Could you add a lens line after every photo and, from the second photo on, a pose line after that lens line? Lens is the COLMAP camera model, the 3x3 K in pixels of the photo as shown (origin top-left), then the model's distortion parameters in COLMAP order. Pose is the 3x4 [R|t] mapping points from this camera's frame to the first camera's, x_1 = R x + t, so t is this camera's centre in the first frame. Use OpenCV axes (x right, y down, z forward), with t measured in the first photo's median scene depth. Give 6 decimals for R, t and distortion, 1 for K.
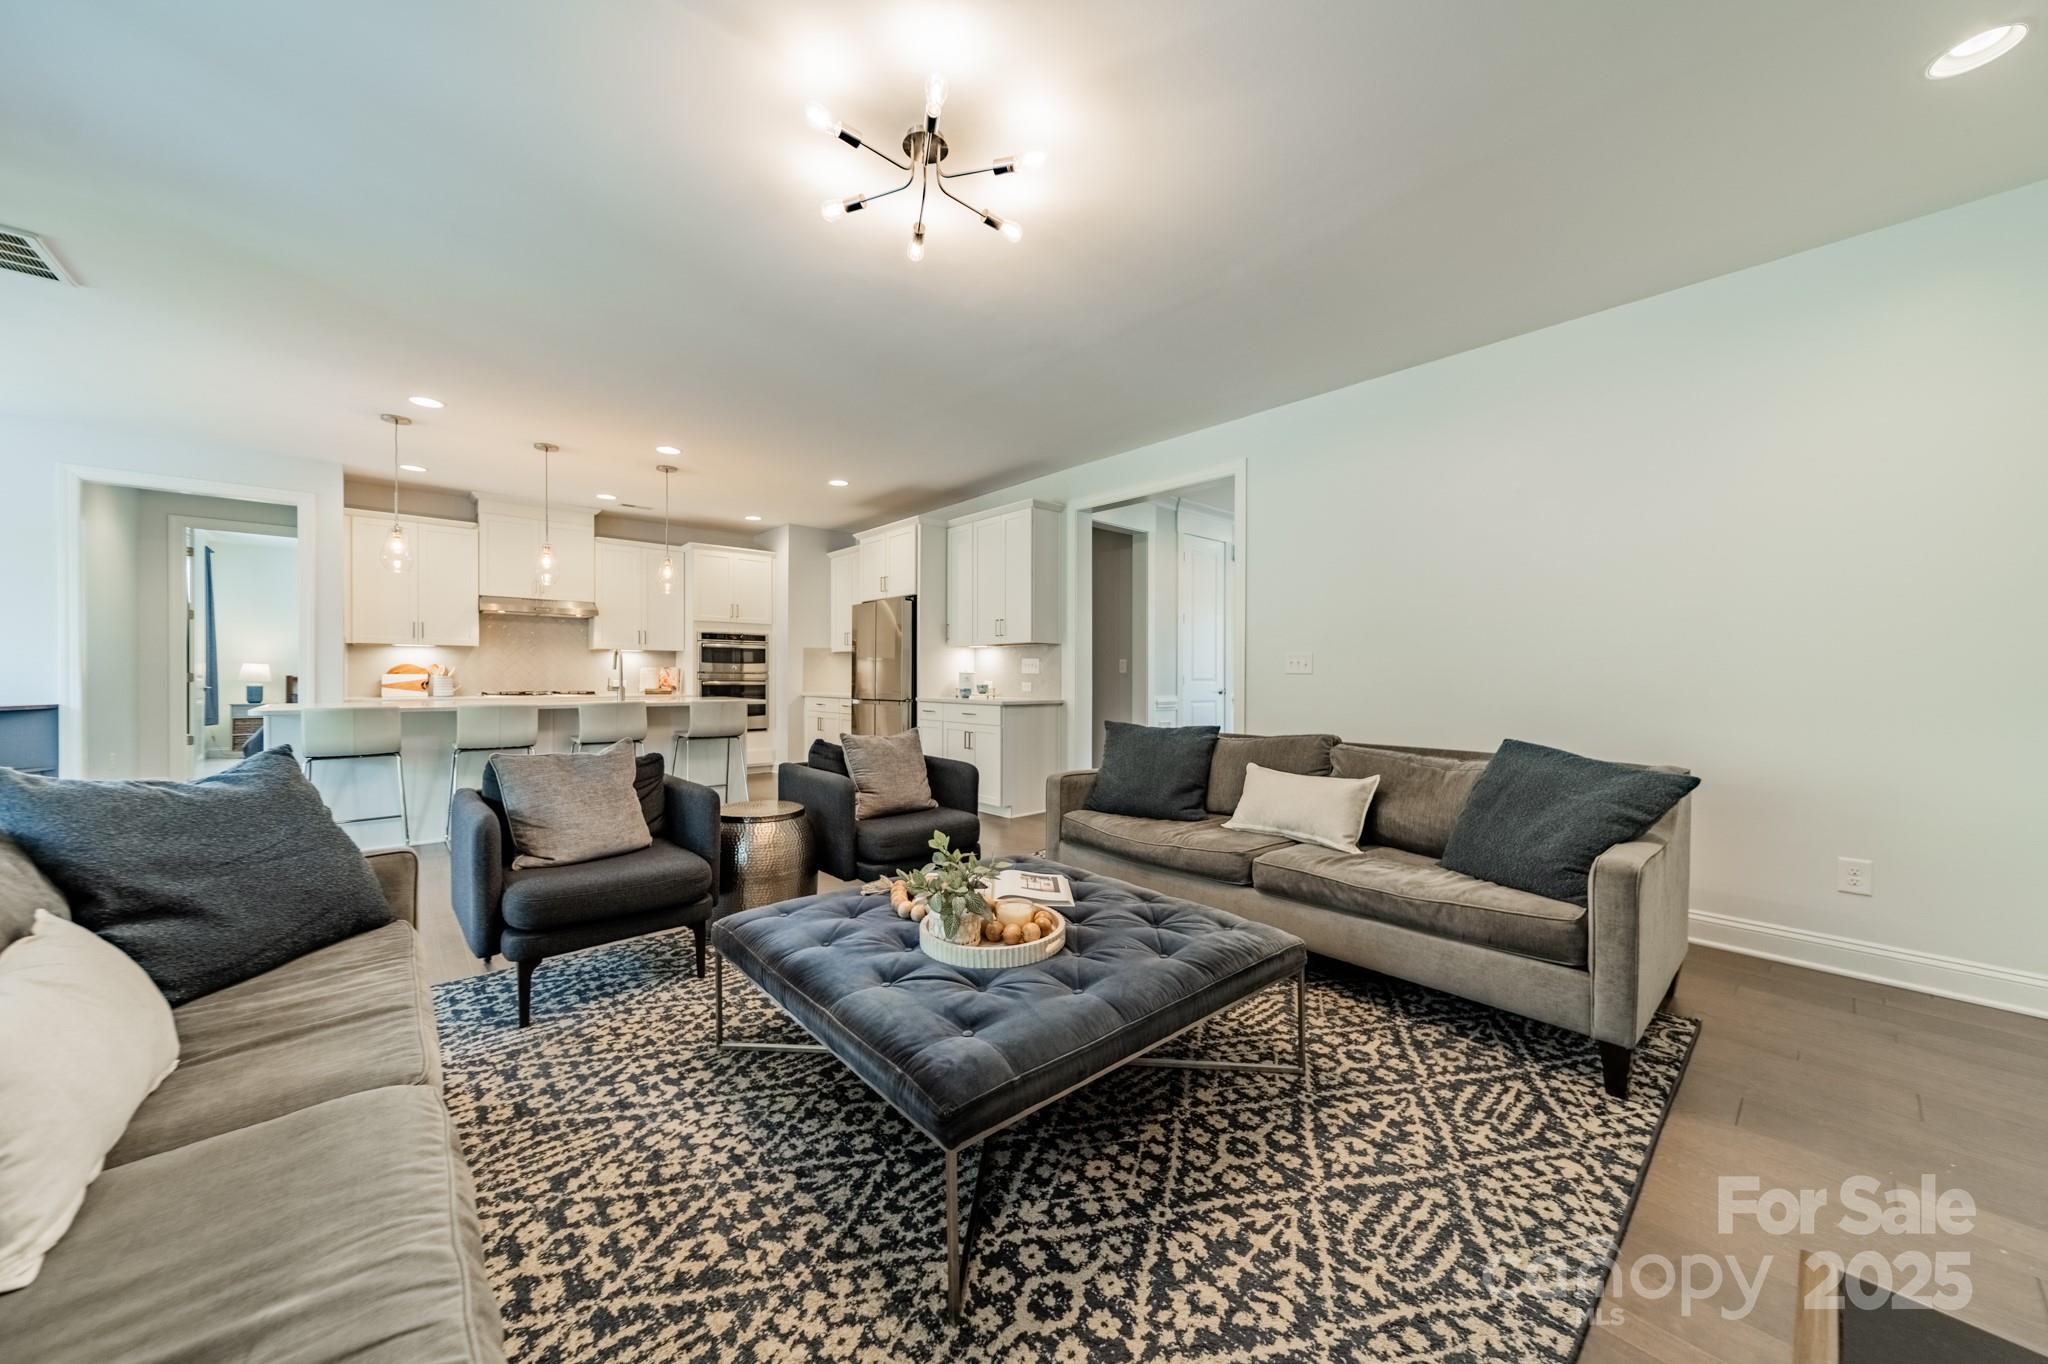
lens RADIAL K [[717.7, 0, 1022.8], [0, 717.7, 678.1], [0, 0, 1]] dist [0.005341, 0.000889]
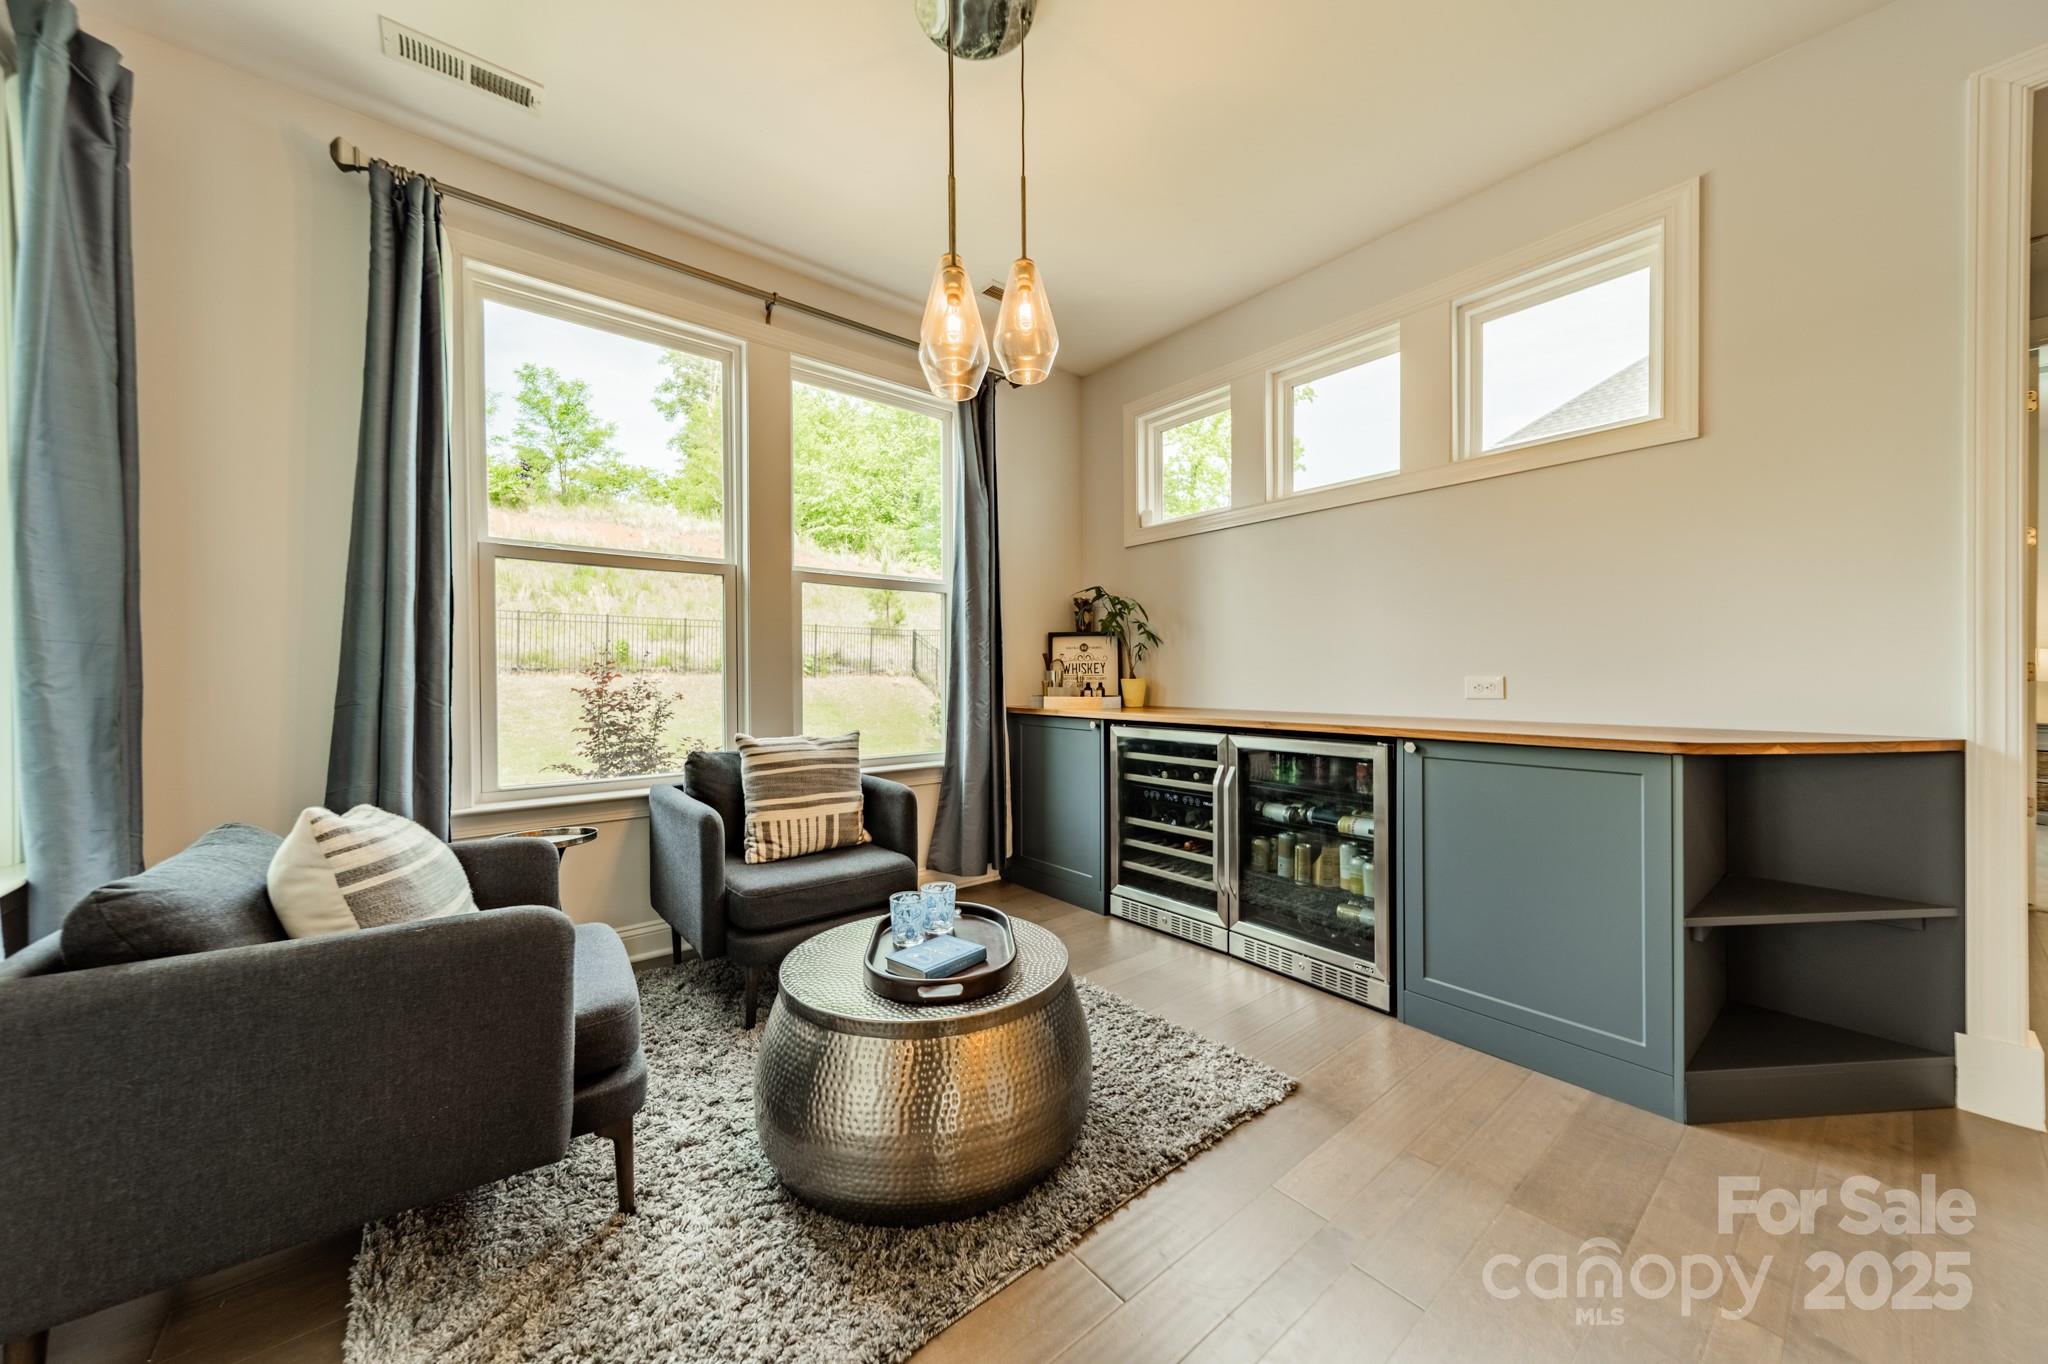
lens RADIAL K [[717.7, 0, 1037.6], [0, 717.7, 681.6], [0, 0, 1]] dist [0.005341, 0.000889]
pose [[-0.031359, 0.002829, -0.999504, -0.798981], [0.001123, 0.999995, 0.002795, 0.003630], [0.999508, -0.001035, -0.031362, 0.459375]]
